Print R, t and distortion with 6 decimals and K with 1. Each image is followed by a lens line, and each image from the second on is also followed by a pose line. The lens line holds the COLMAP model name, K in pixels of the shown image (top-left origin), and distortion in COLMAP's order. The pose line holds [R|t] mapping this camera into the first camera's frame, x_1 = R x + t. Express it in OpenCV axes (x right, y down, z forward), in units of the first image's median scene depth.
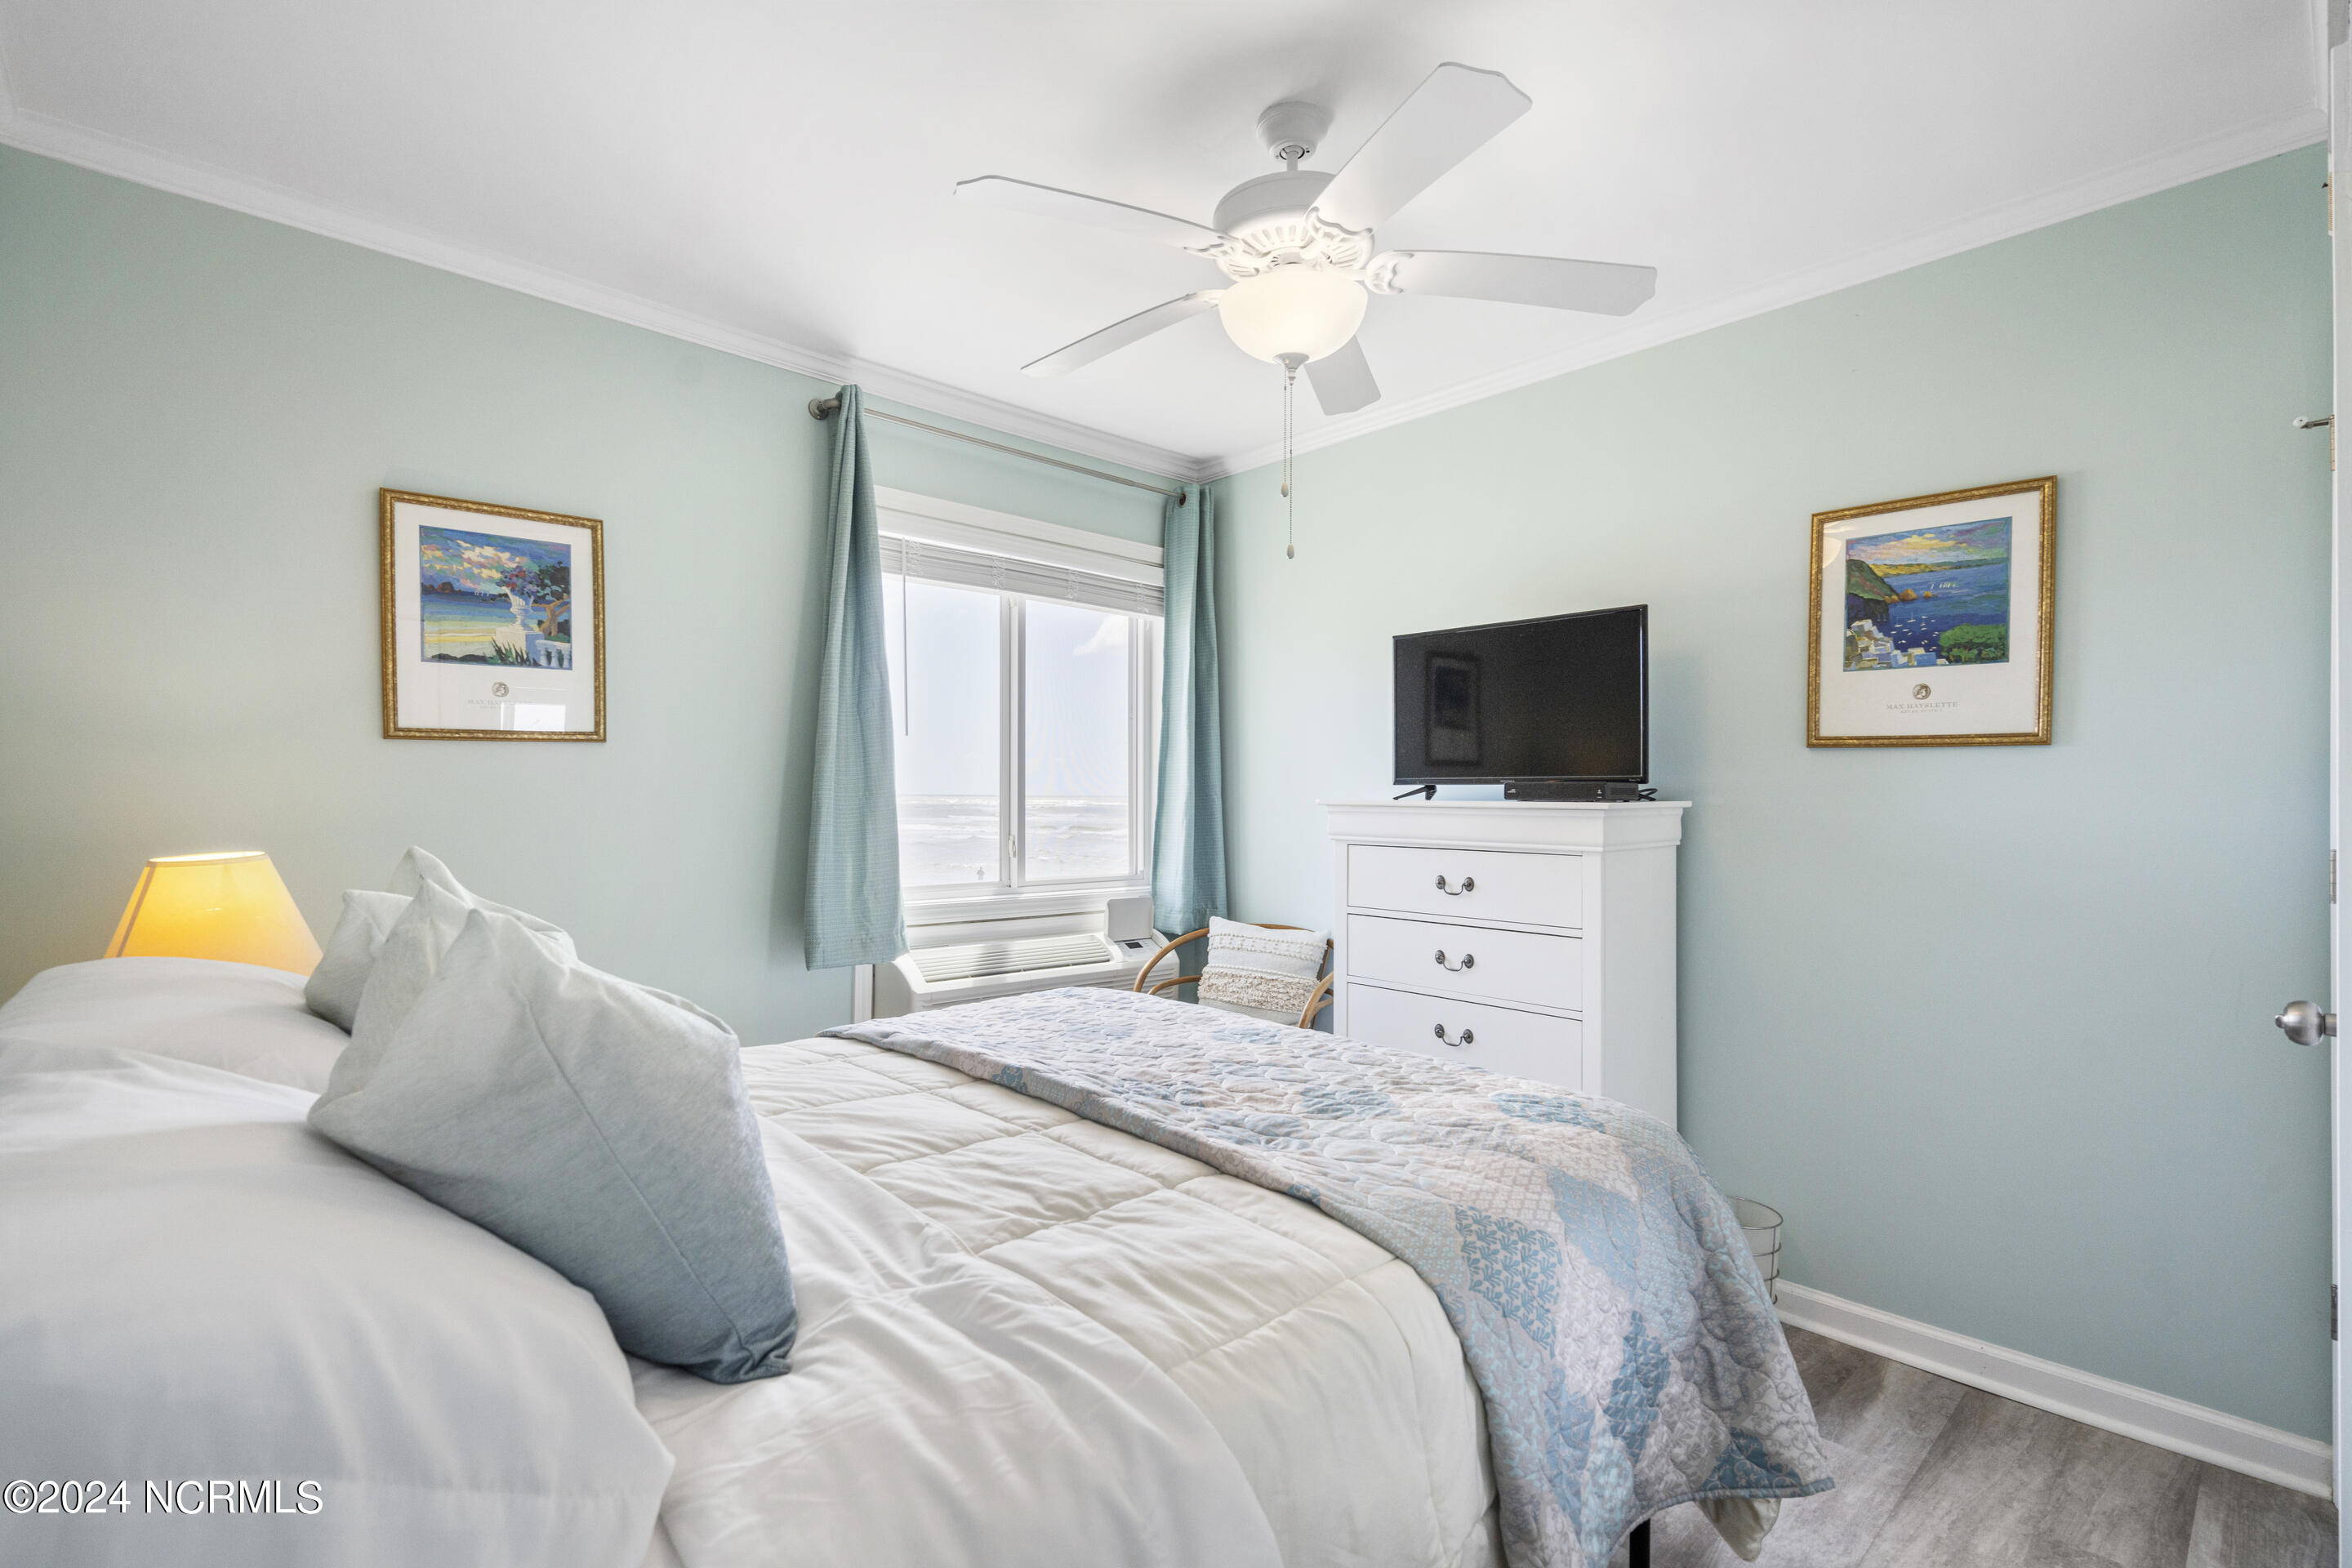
lens RADIAL K [[1076.7, 0, 1183.8], [0, 1076.7, 750.6], [0, 0, 1]] dist [-0.002314, -0.000279]
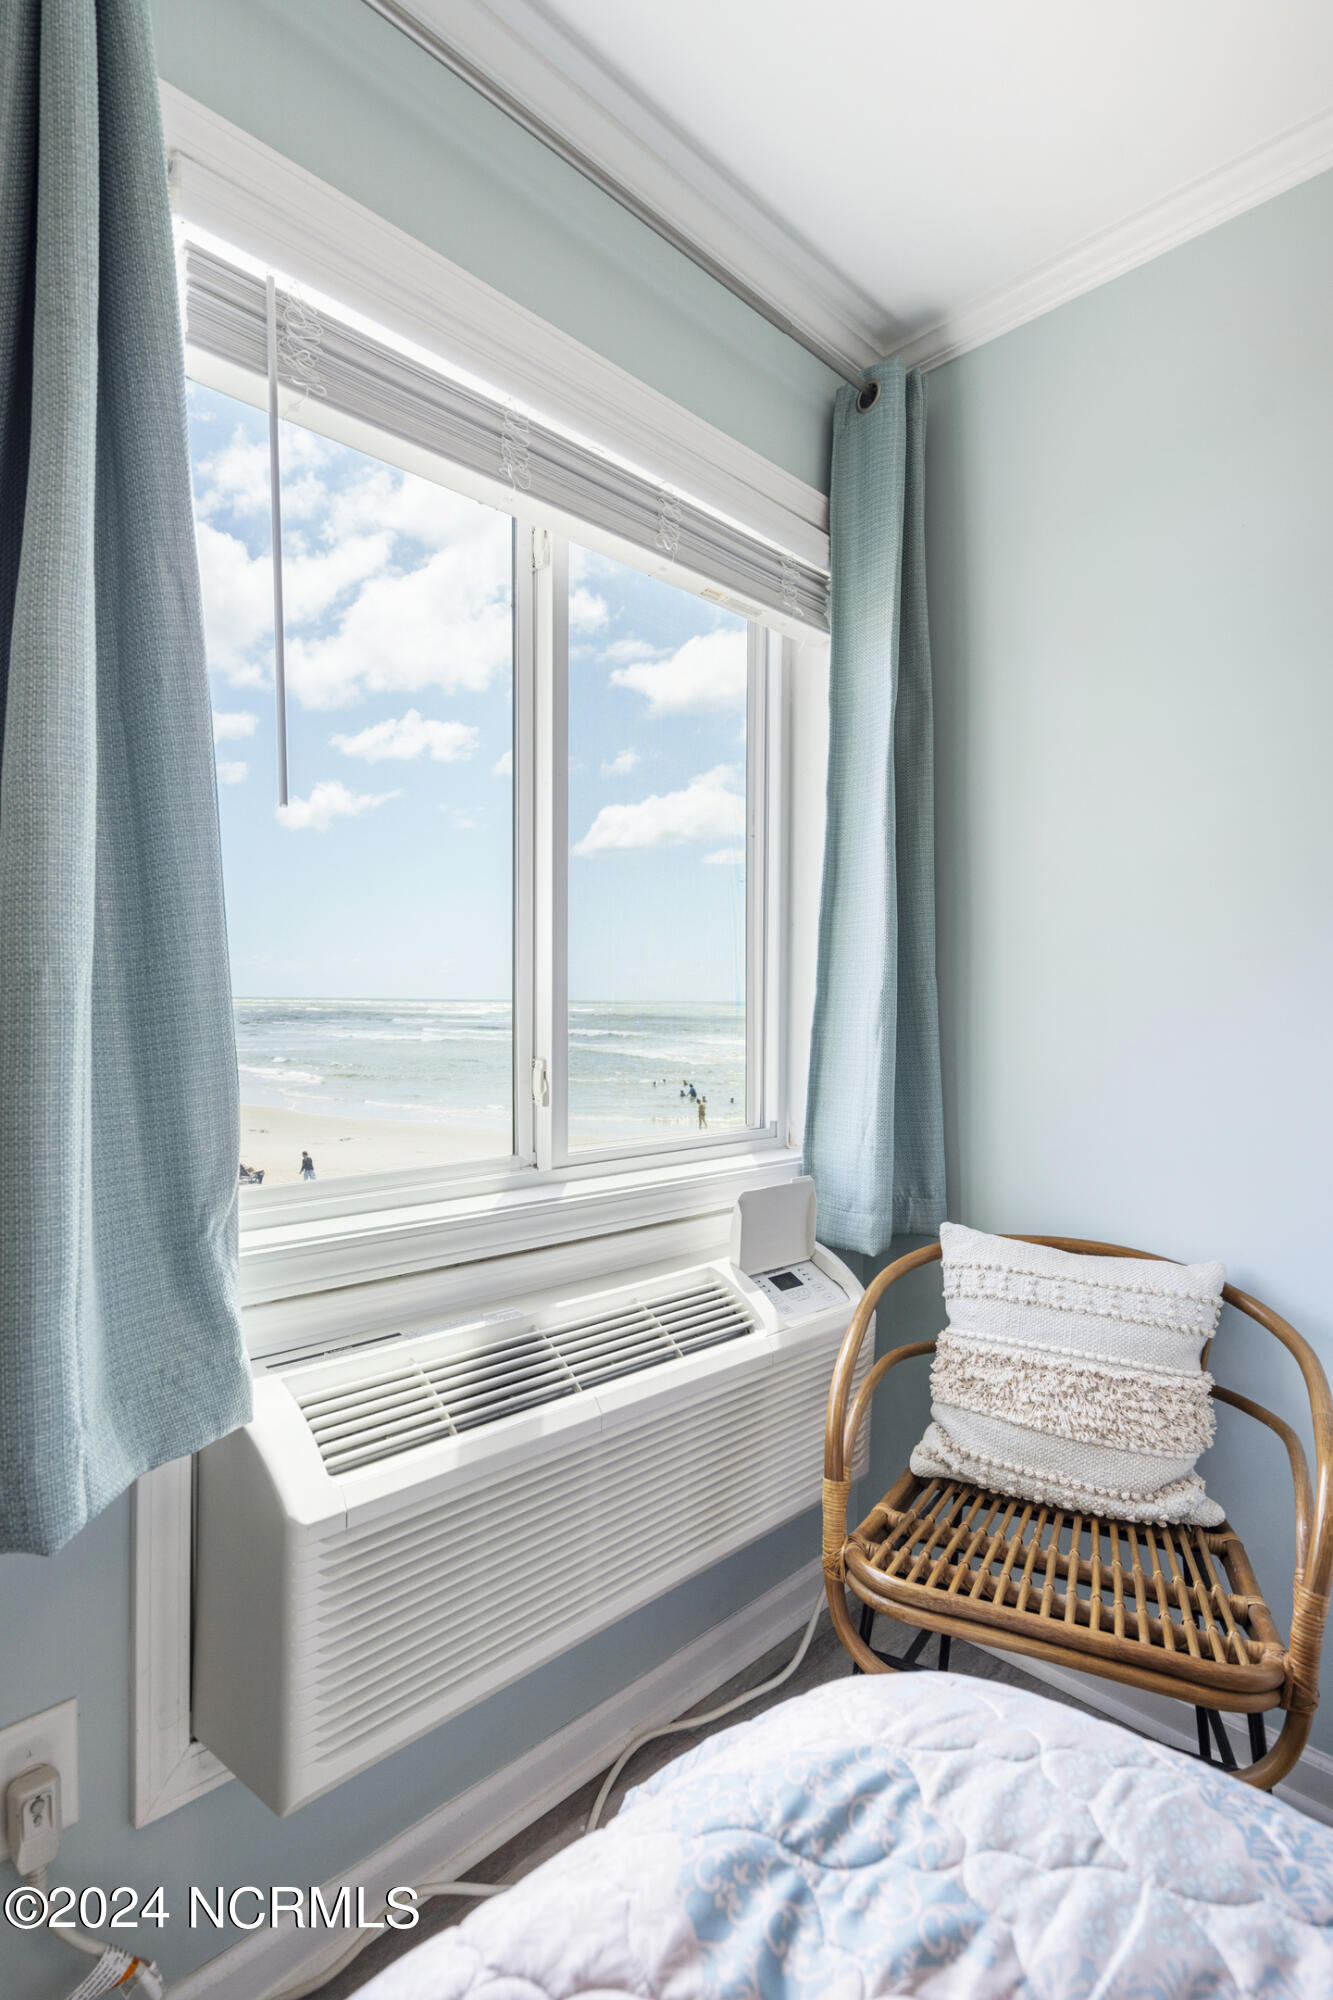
lens RADIAL K [[958.6, 0, 664.3], [0, 958.6, 1030.4], [0, 0, 1]] dist [-0.019551, 0.000087]
pose [[0.999792, 0.005191, 0.019746, -0.115481], [-0.006487, 0.997786, 0.066188, 0.039318], [-0.019359, -0.066302, 0.997612, 0.593761]]
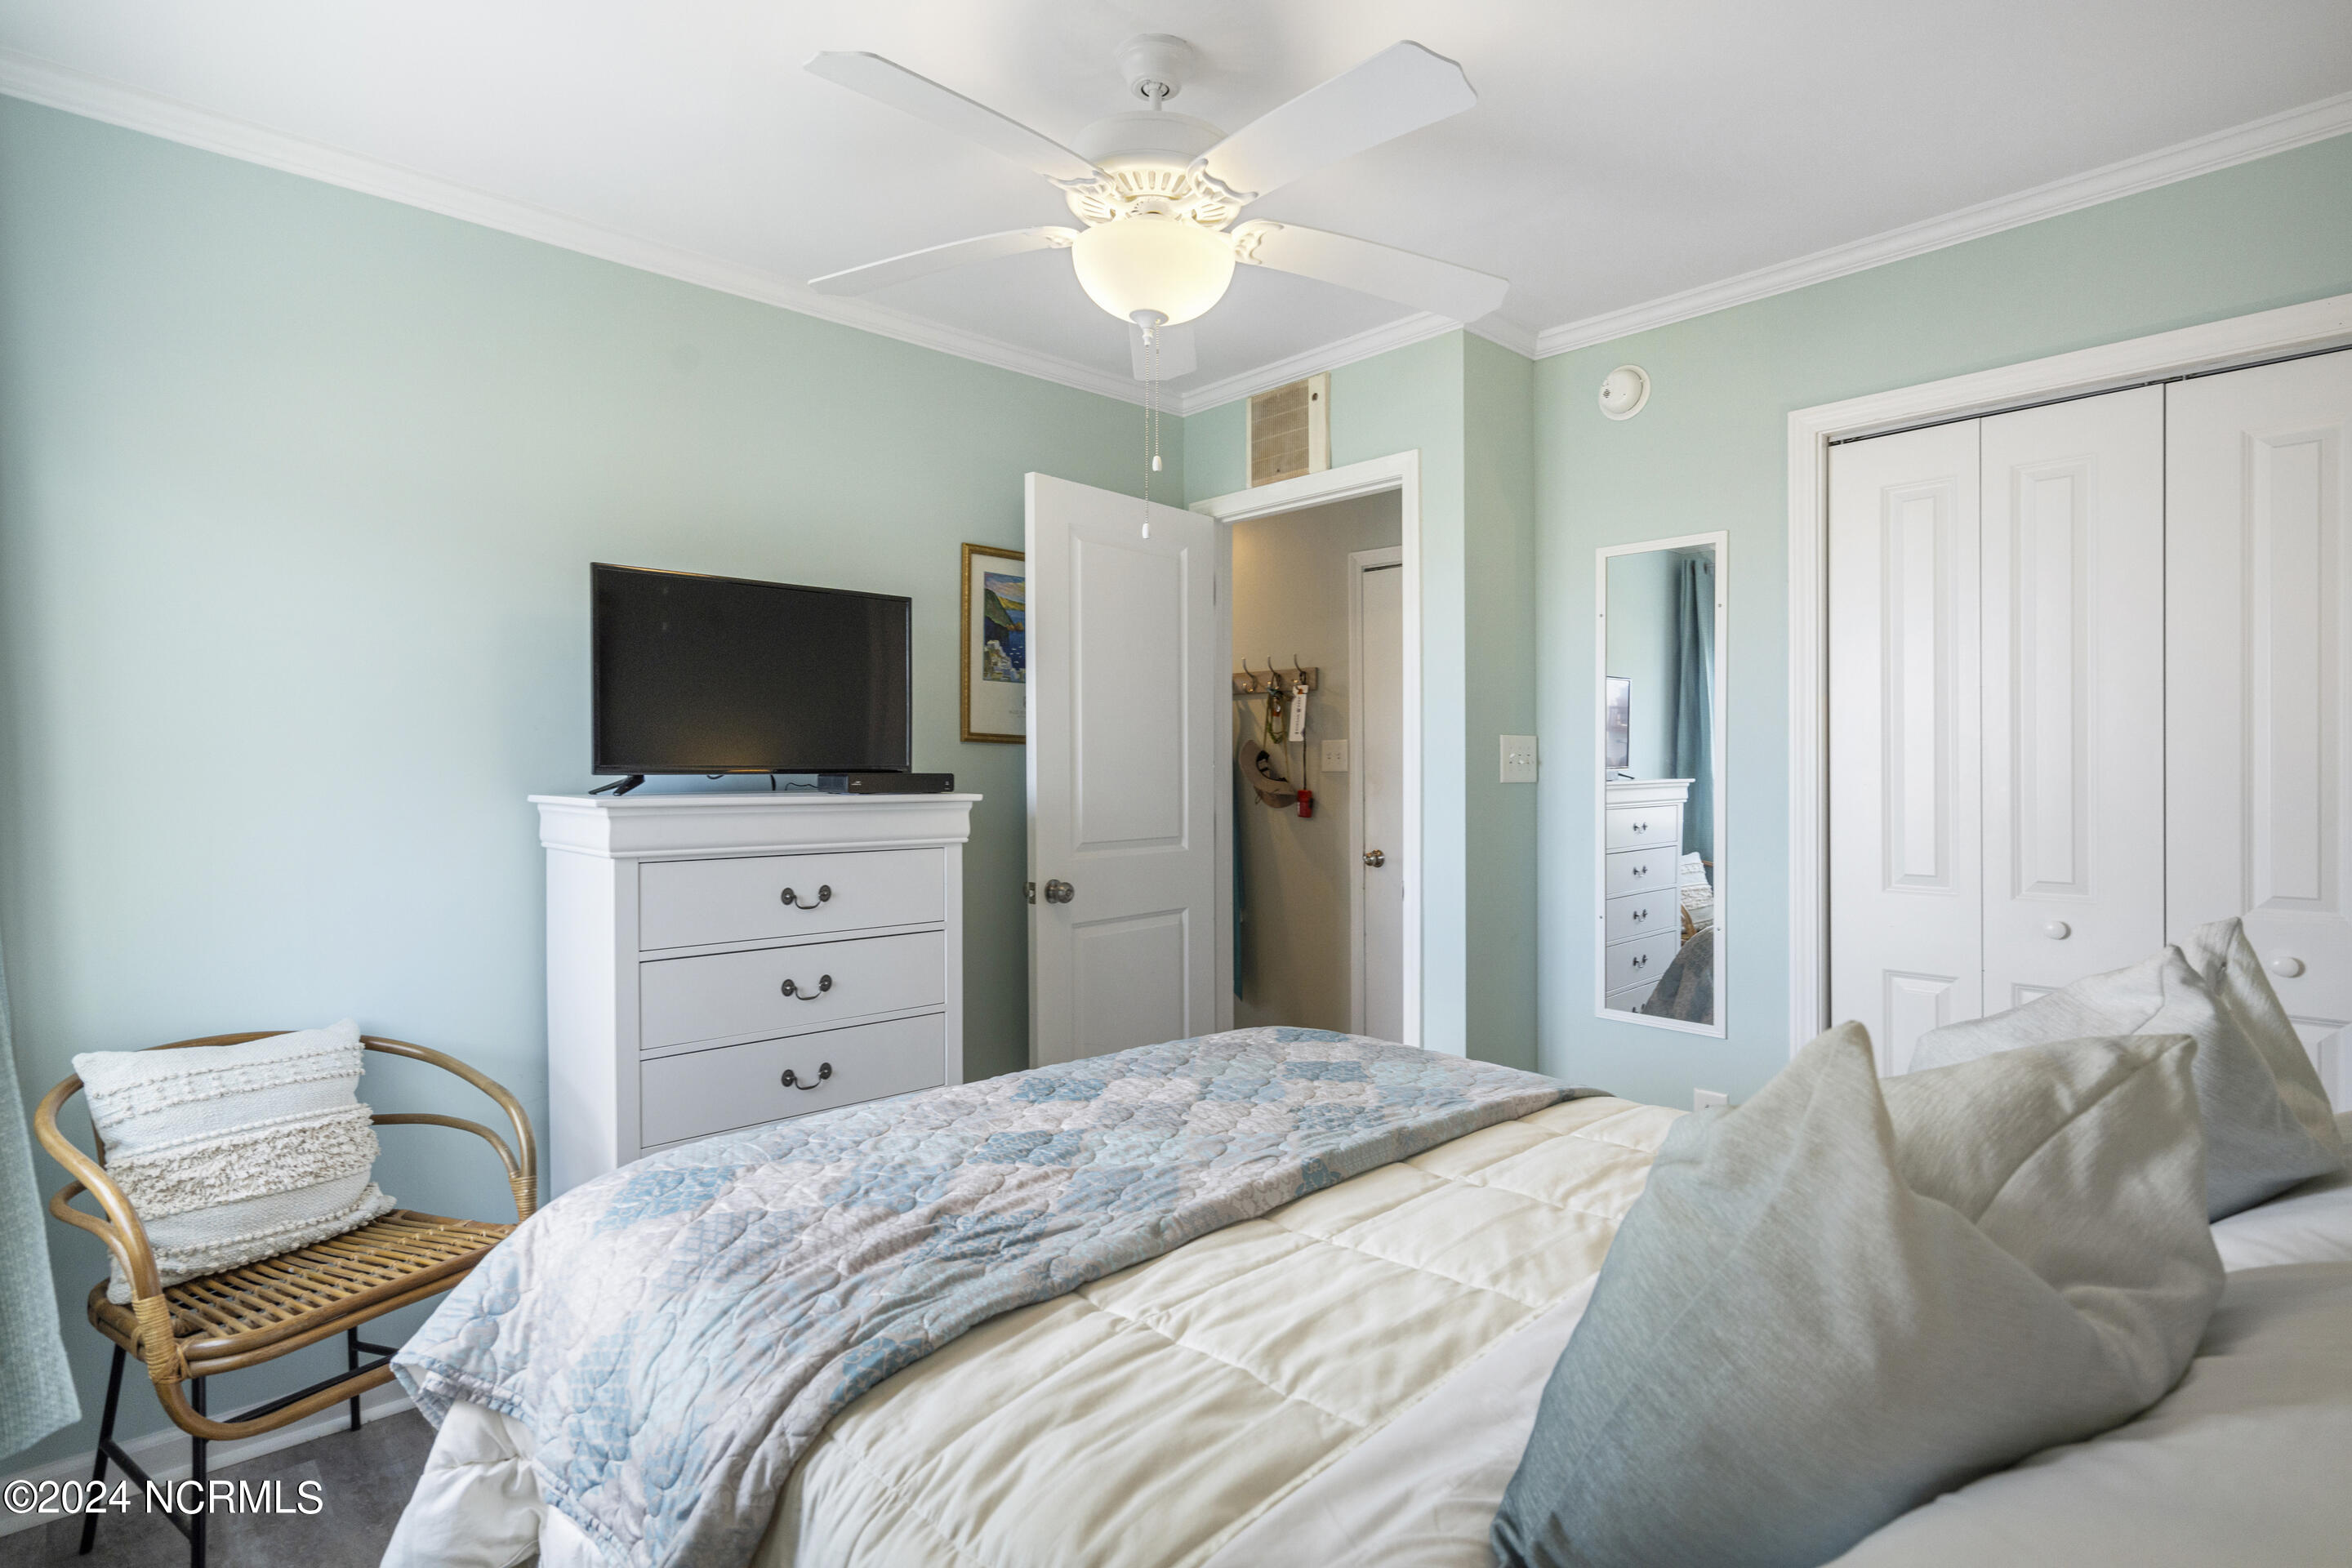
lens RADIAL K [[1127.4, 0, 1176.0], [0, 1127.4, 784.0], [0, 0, 1]] dist [-0.019551, 0.000087]
pose [[0.005490, -0.016990, 0.999841, -0.467468], [-0.039575, 0.999069, 0.017194, 0.009271], [-0.999202, -0.039663, 0.004813, 0.546930]]
